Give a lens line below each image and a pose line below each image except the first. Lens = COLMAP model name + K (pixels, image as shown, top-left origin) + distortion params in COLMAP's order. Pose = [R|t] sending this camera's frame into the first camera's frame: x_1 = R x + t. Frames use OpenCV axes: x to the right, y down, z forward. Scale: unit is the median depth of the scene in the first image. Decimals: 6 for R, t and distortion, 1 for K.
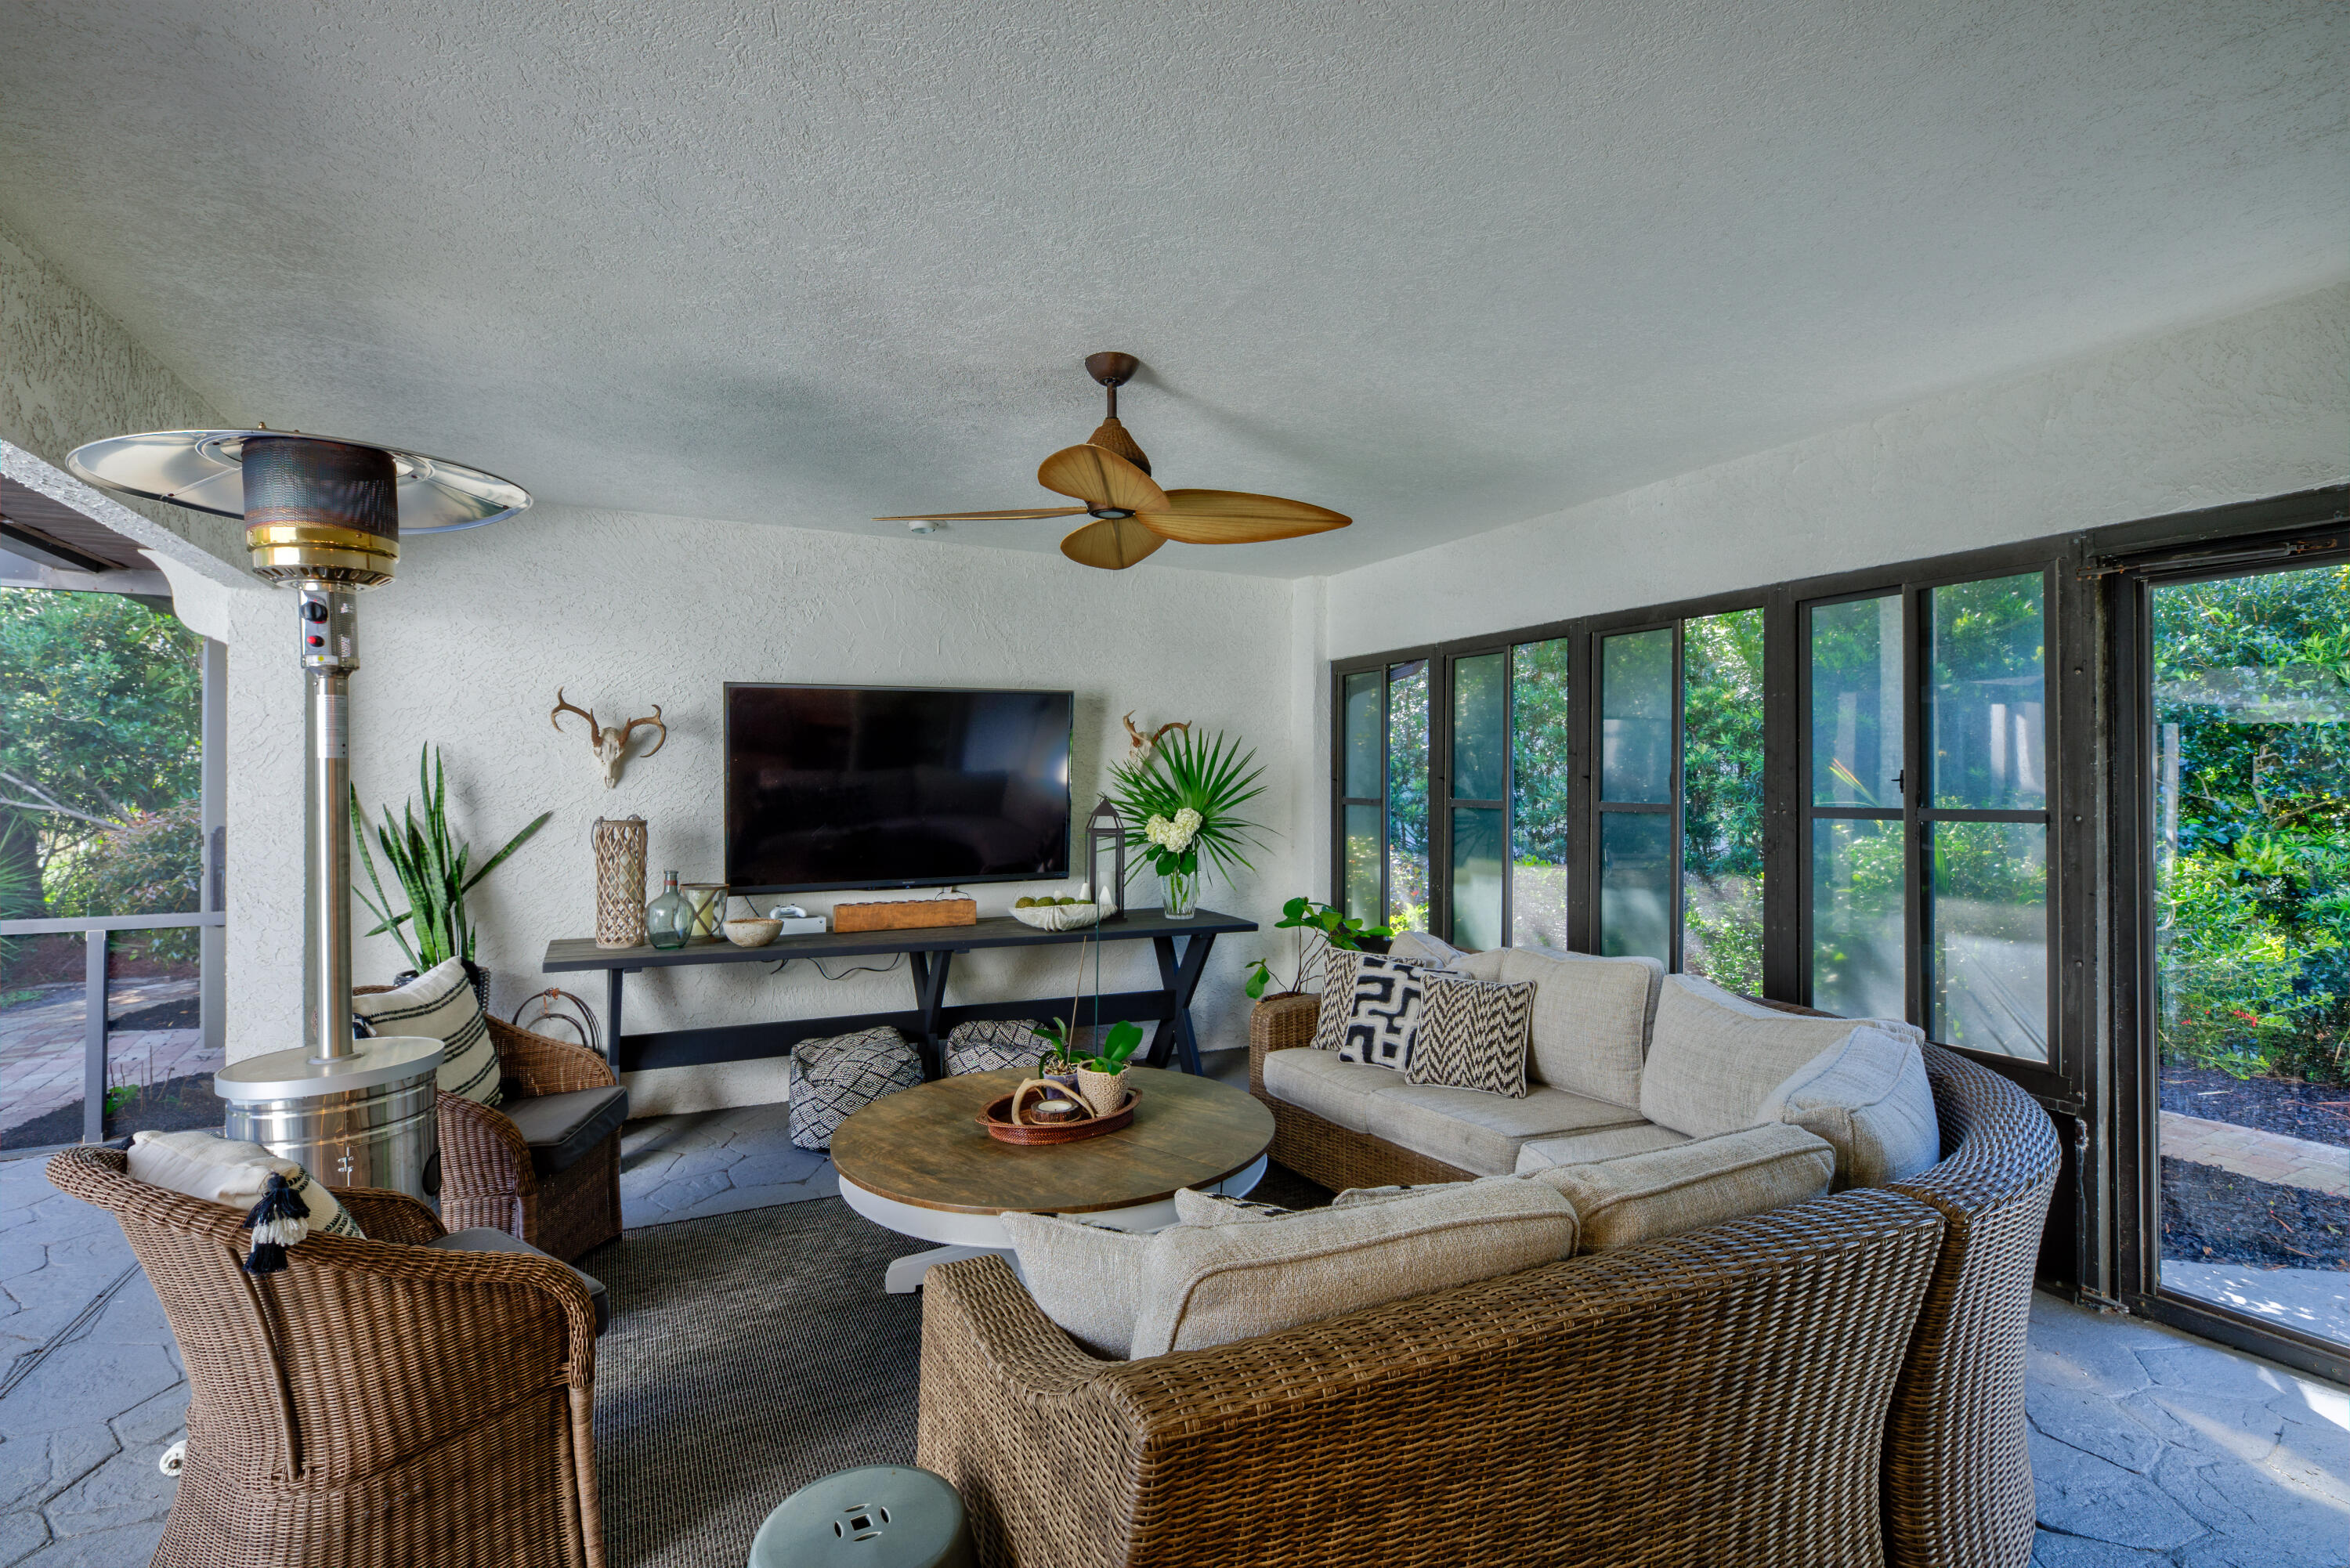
lens RADIAL K [[1073.9, 0, 1131.0], [0, 1073.9, 779.9], [0, 0, 1]] dist [-0.004240, 0.000215]
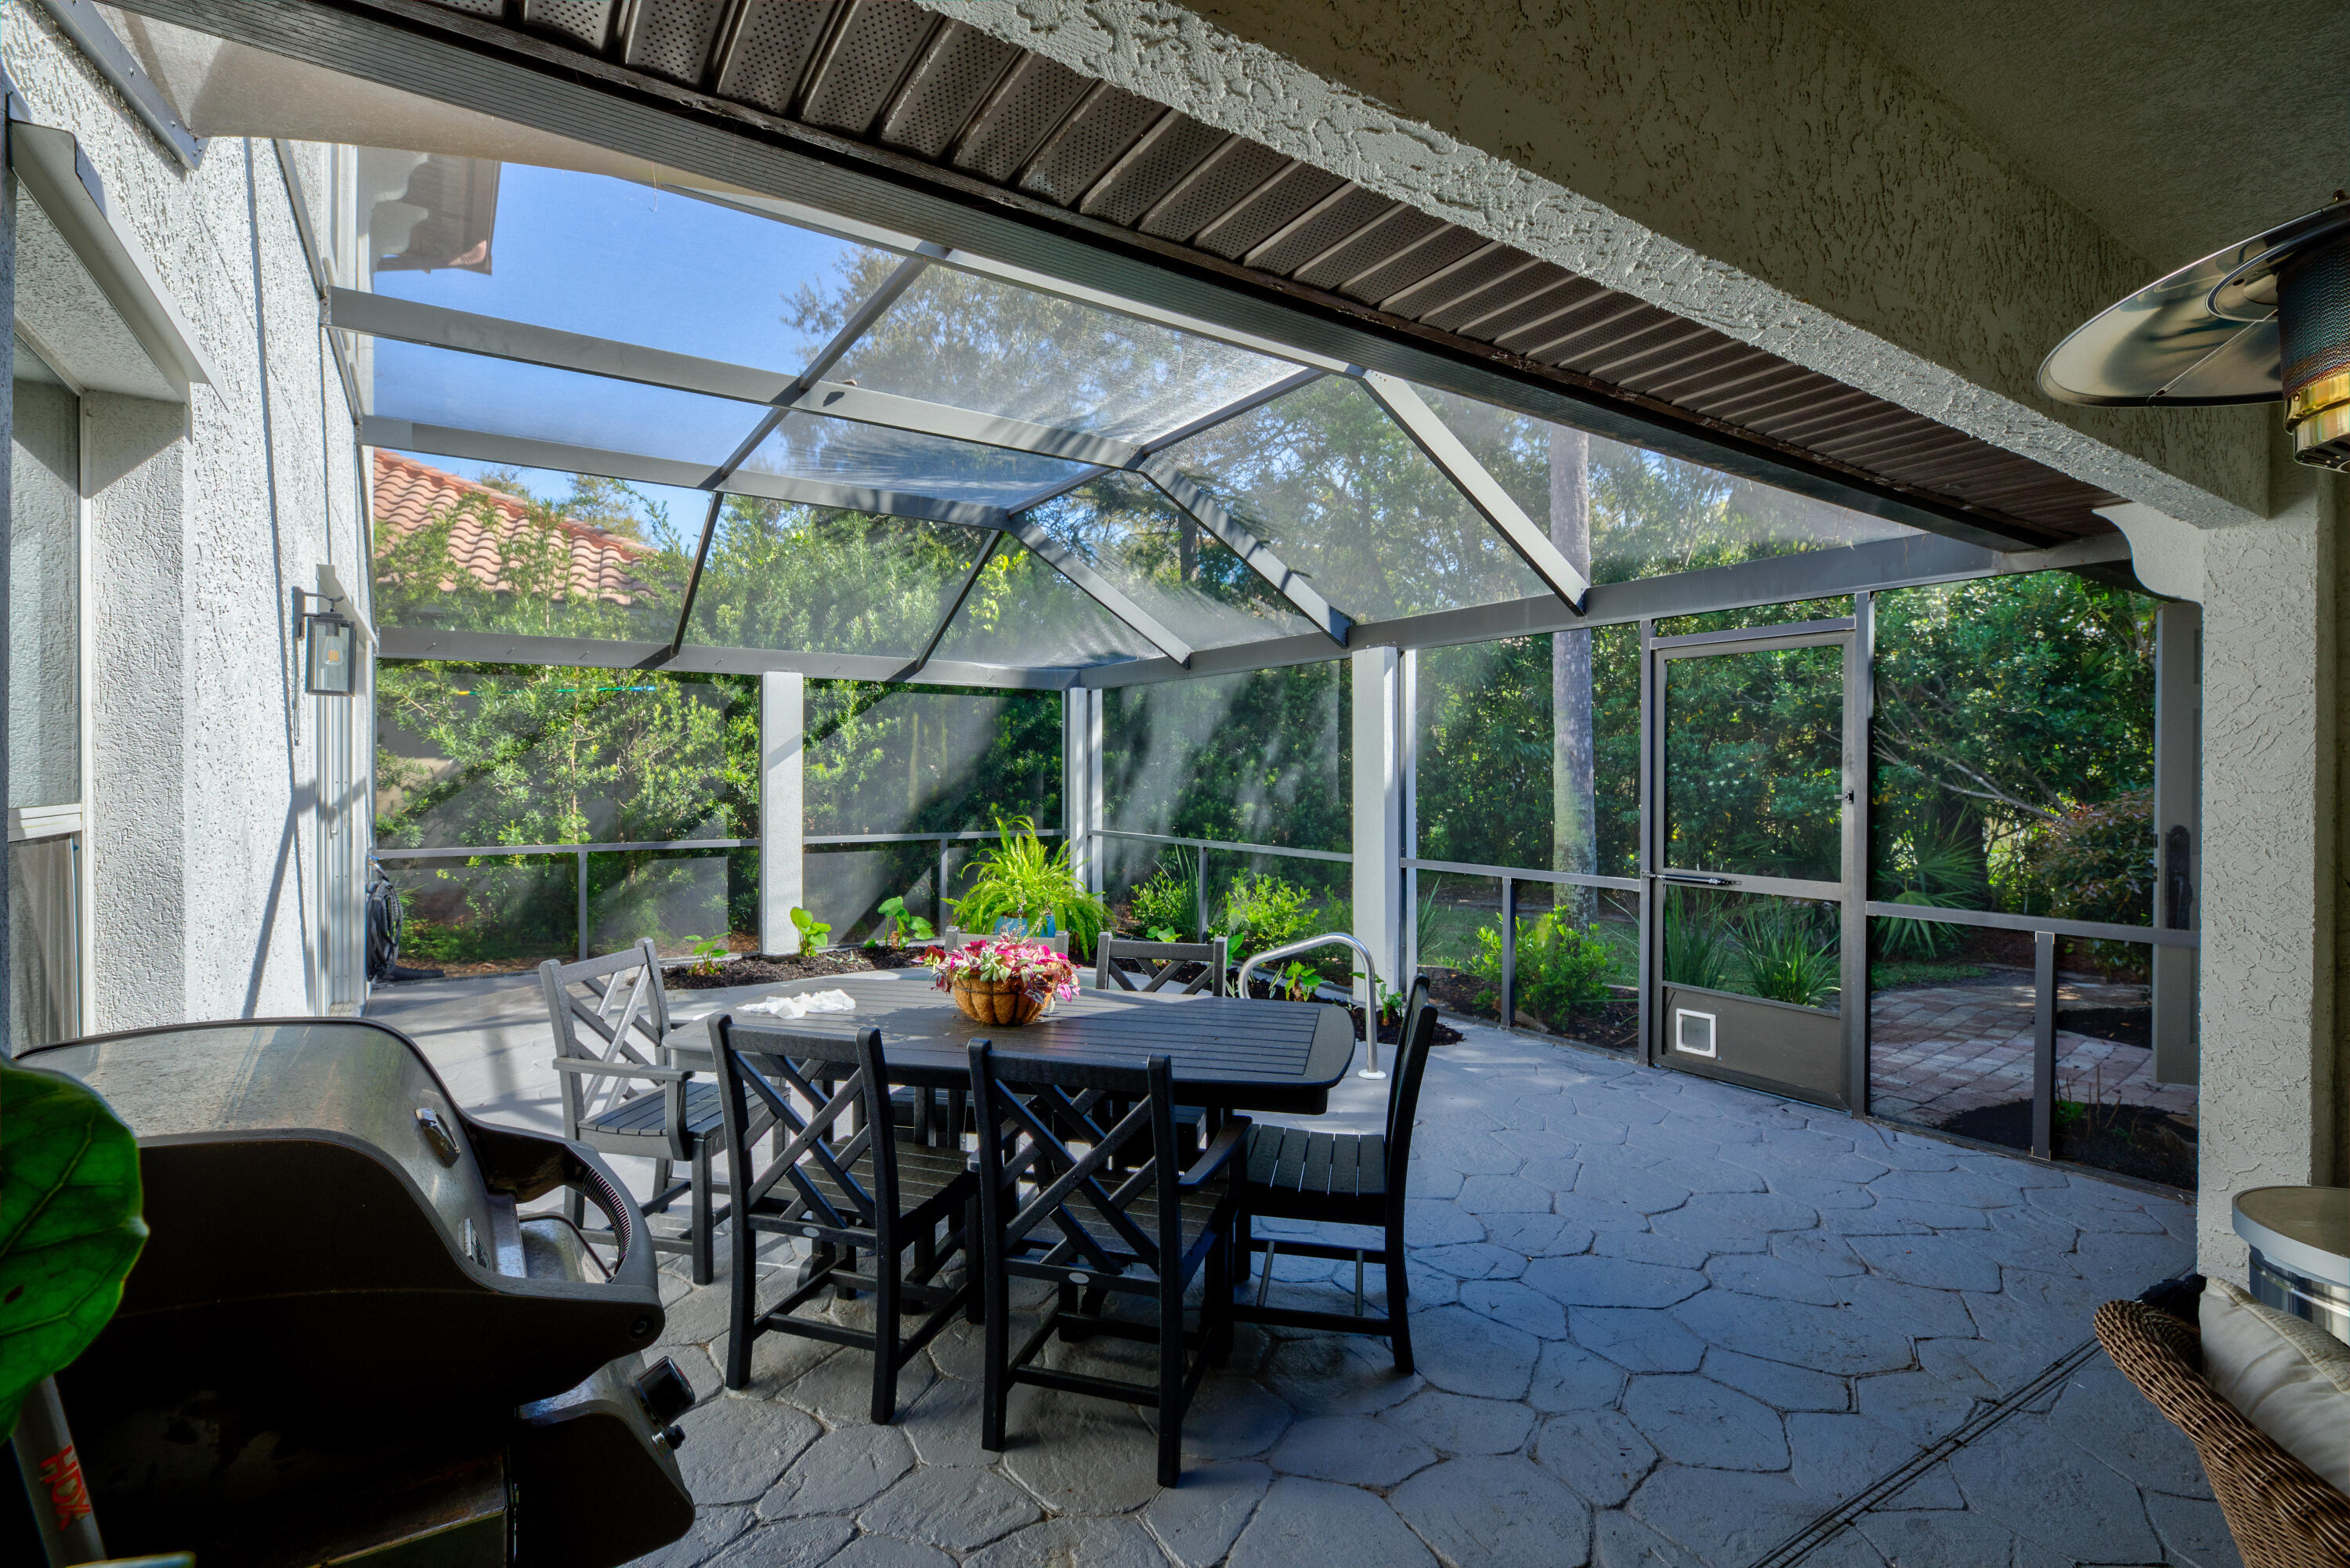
lens RADIAL K [[1073.9, 0, 1187.1], [0, 1073.9, 779.9], [0, 0, 1]] dist [-0.004240, 0.000215]
pose [[0.137926, 0.006273, -0.990423, -0.090020], [0.004456, 0.999966, 0.006954, -0.001565], [0.990432, -0.005373, 0.137894, 0.080073]]
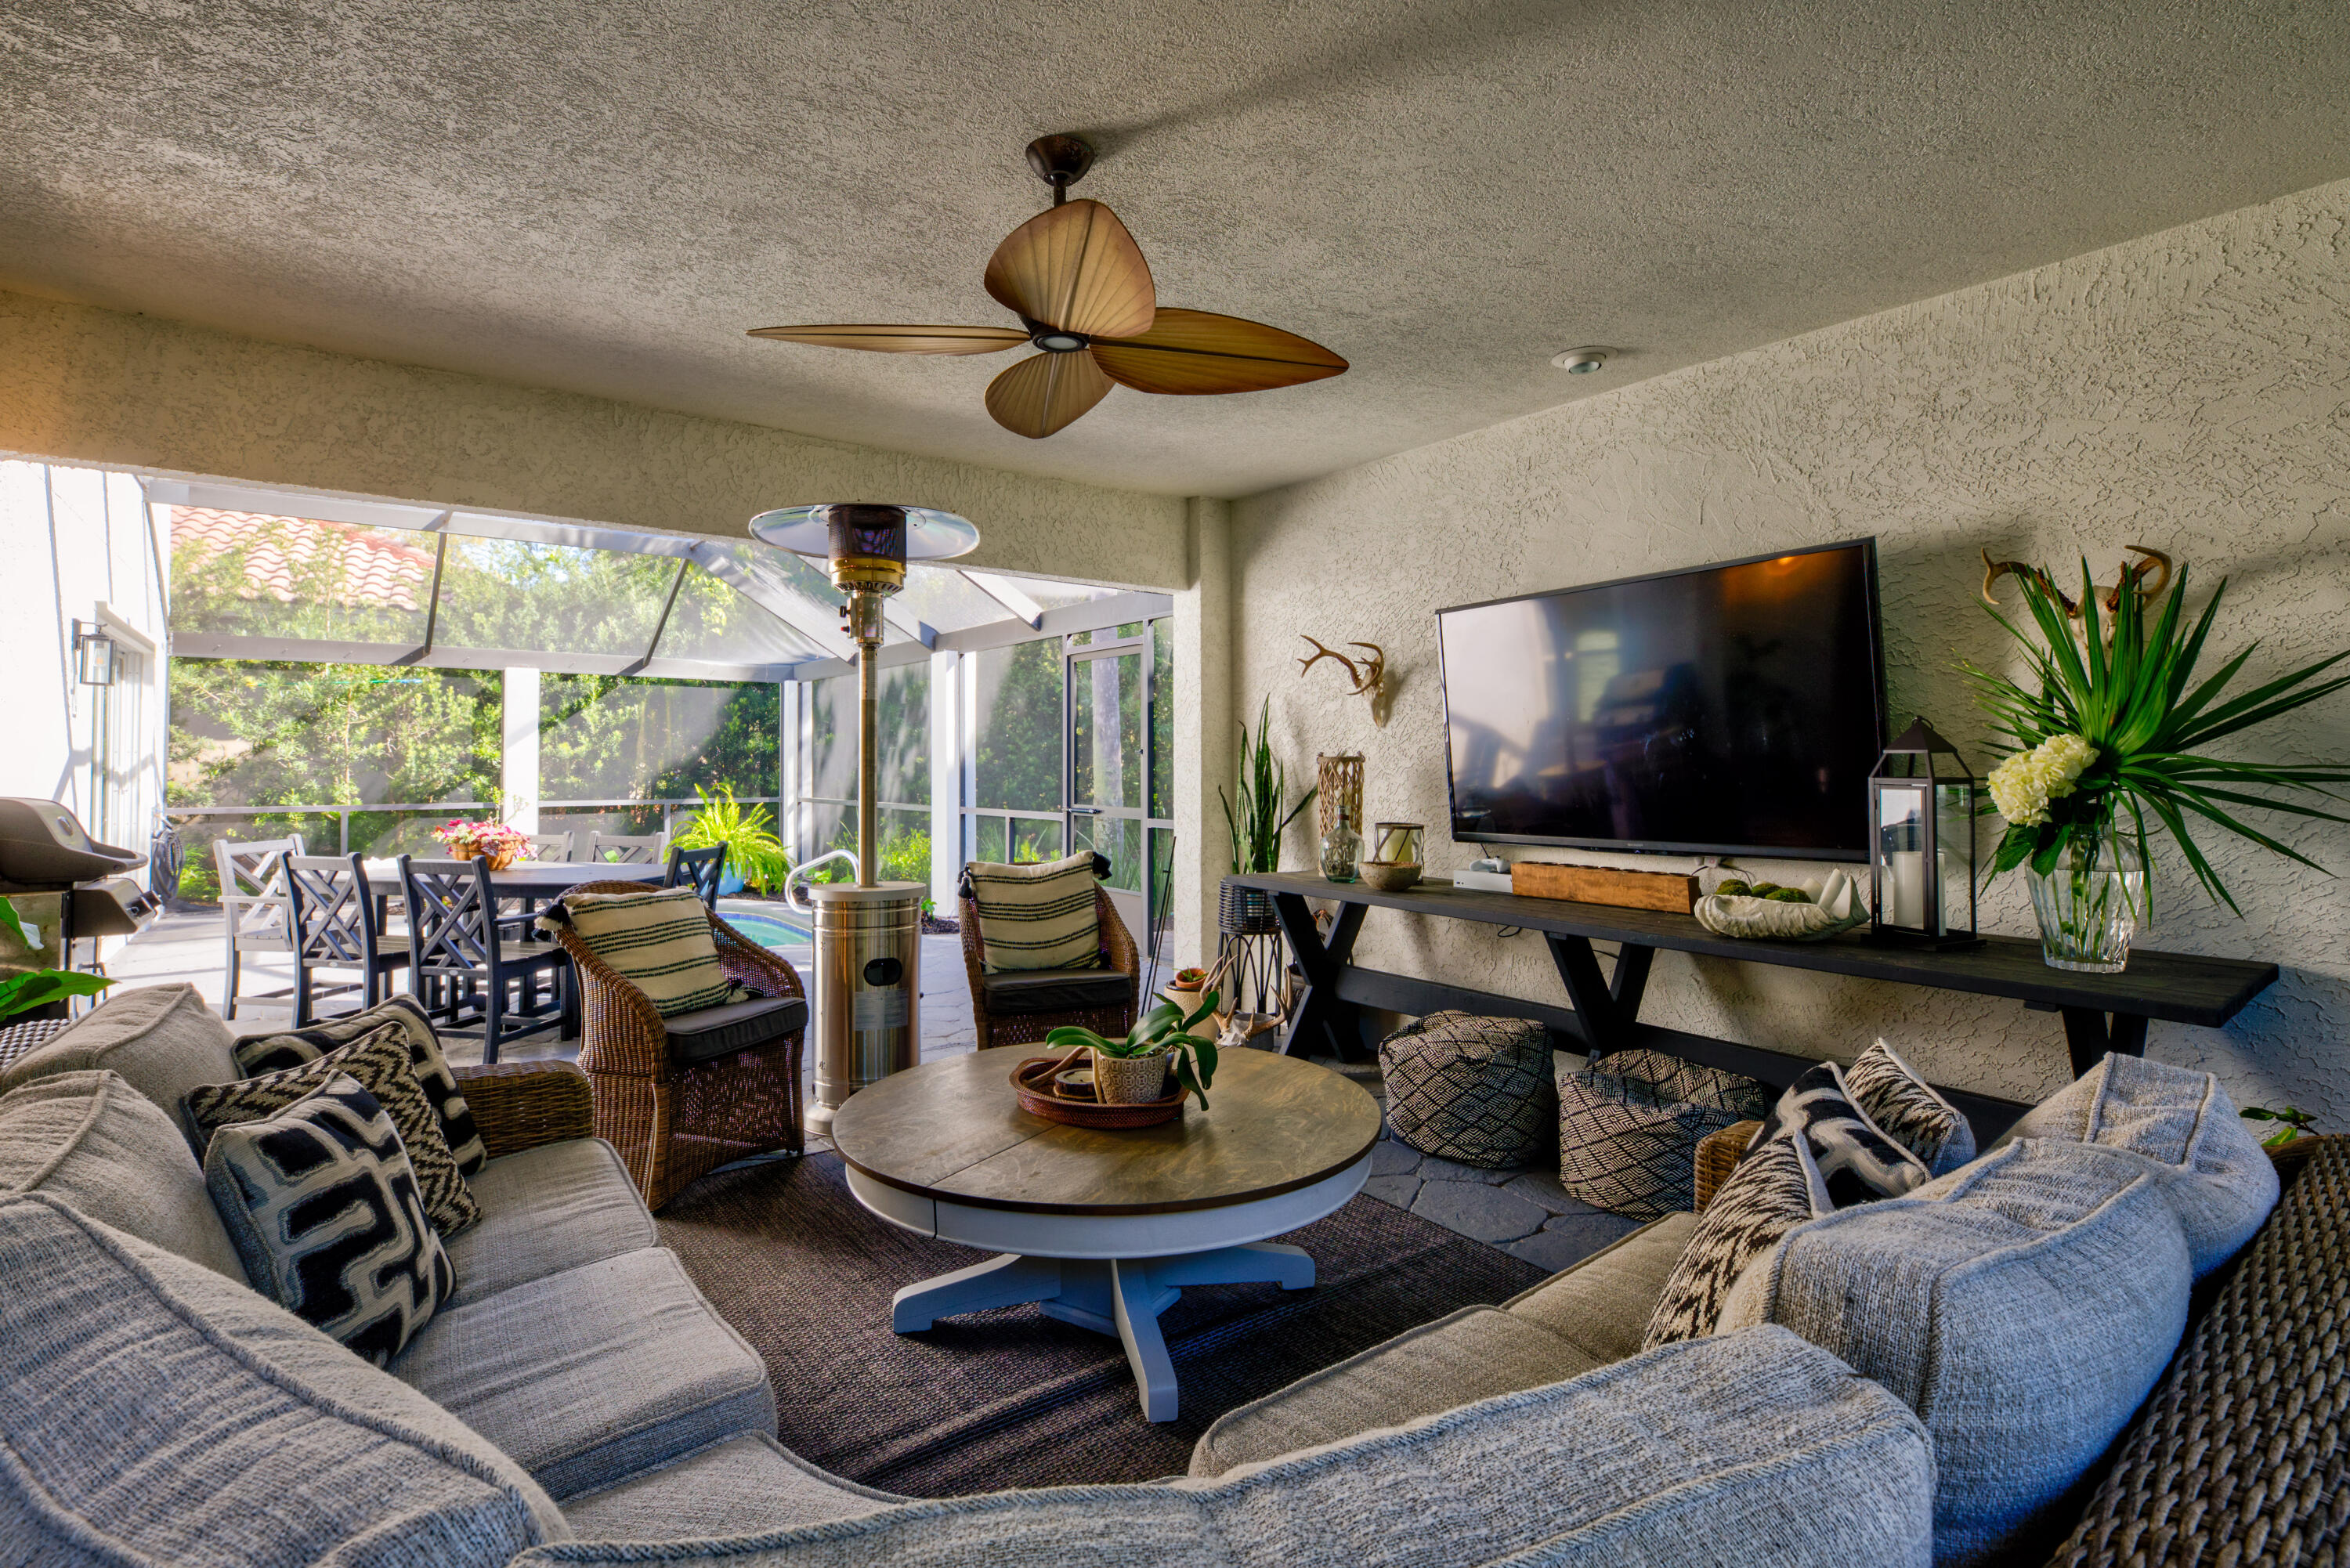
lens RADIAL K [[1114.6, 0, 1201.7], [0, 1114.6, 744.4], [0, 0, 1]] dist [-0.001959, 0.000809]
pose [[0.196214, -0.022425, -0.980305, 0.360733], [0.007829, 0.999742, -0.021303, 0.030798], [0.980530, -0.003495, 0.196339, 0.419900]]
